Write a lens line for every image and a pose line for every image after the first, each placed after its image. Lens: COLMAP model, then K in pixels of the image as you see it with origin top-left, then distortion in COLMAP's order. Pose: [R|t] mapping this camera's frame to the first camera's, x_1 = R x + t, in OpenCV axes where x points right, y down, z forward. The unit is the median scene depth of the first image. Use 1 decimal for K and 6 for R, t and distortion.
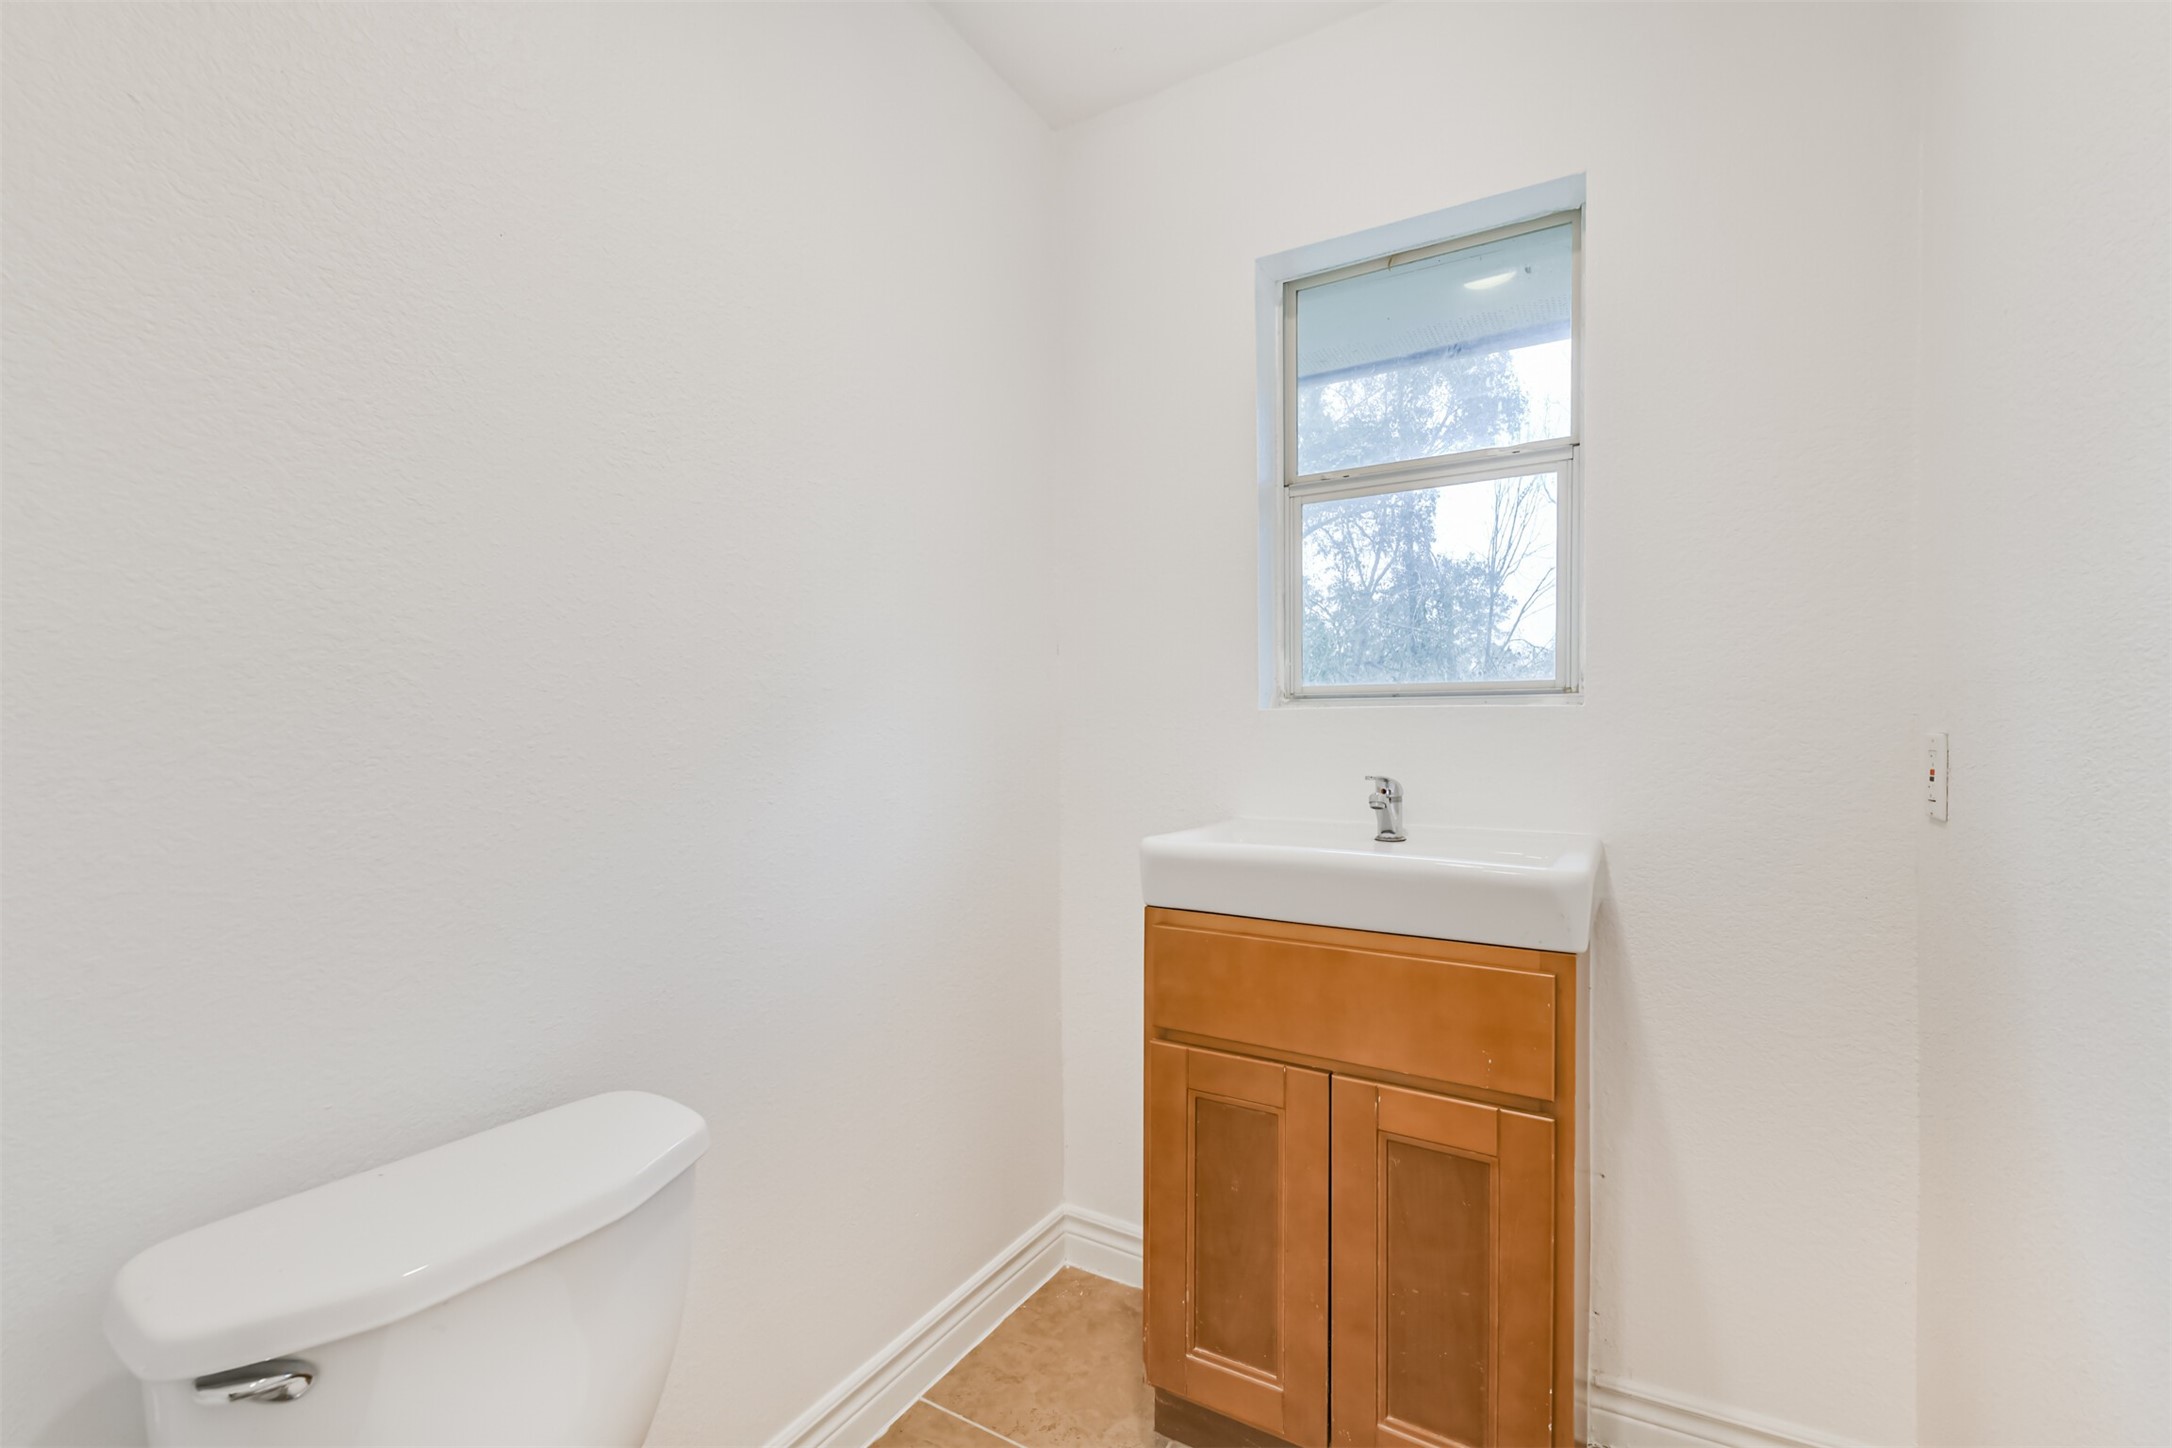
lens RADIAL K [[933.2, 0, 1092.5], [0, 933.2, 740.3], [0, 0, 1]] dist [0.011172, -0.001954]
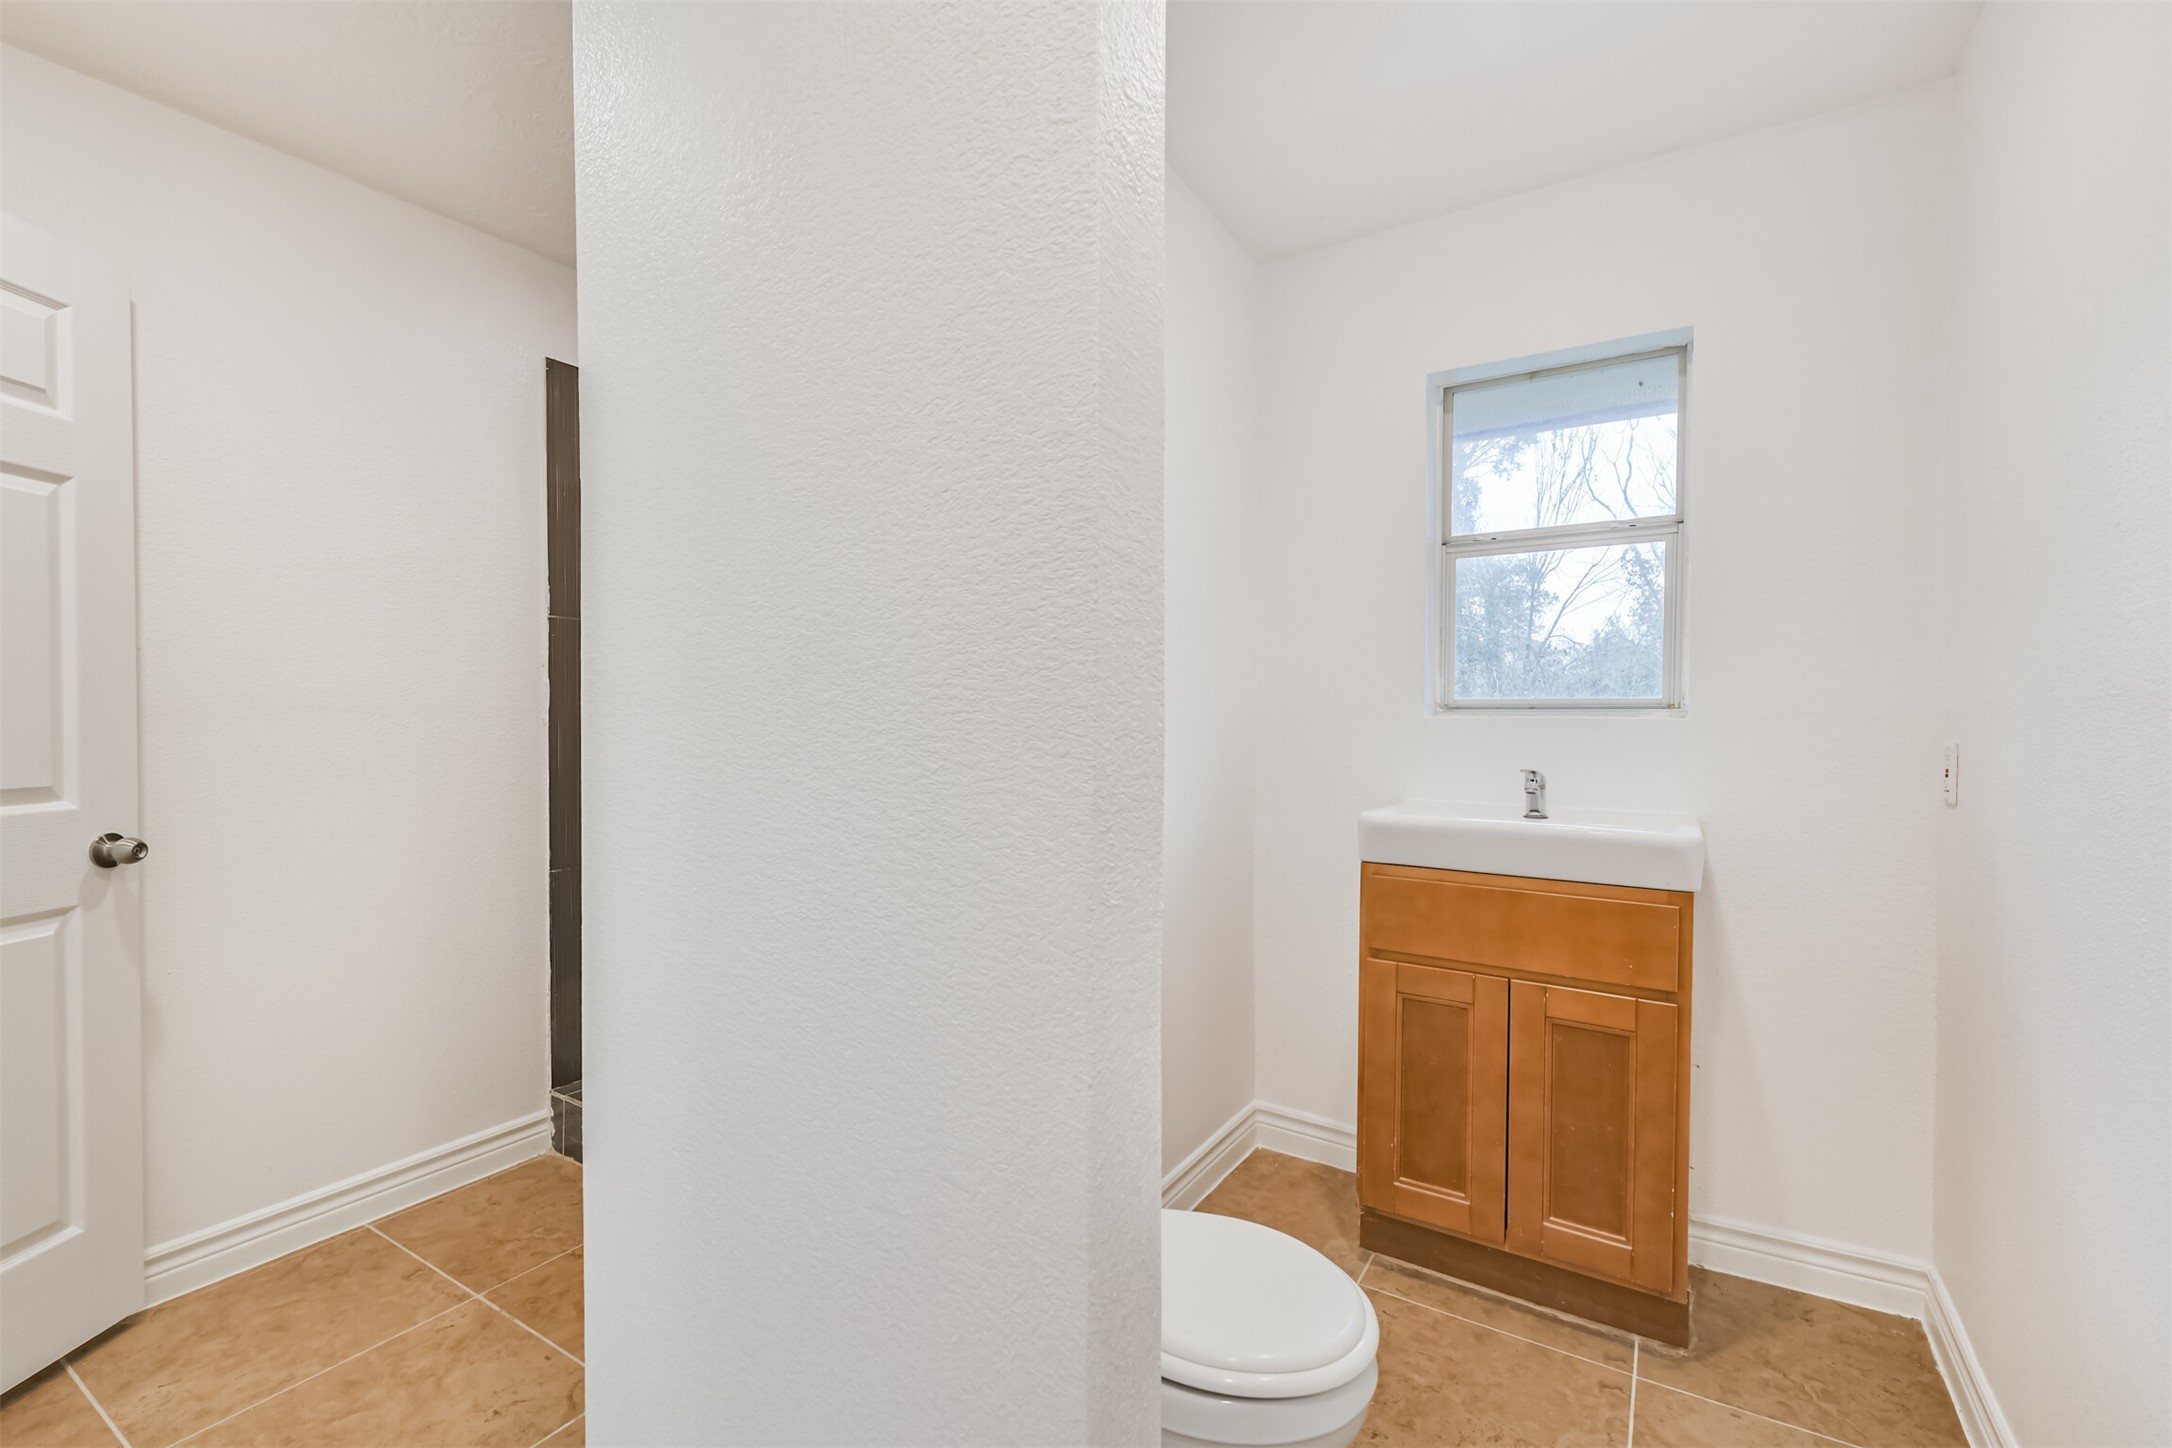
lens RADIAL K [[933.2, 0, 1086.2], [0, 933.2, 732.2], [0, 0, 1]] dist [0.011172, -0.001954]
pose [[0.999385, 0.009628, -0.033719, -0.303425], [-0.009574, 0.999953, 0.001771, -0.012341], [0.033735, -0.001447, 0.999430, -0.389777]]
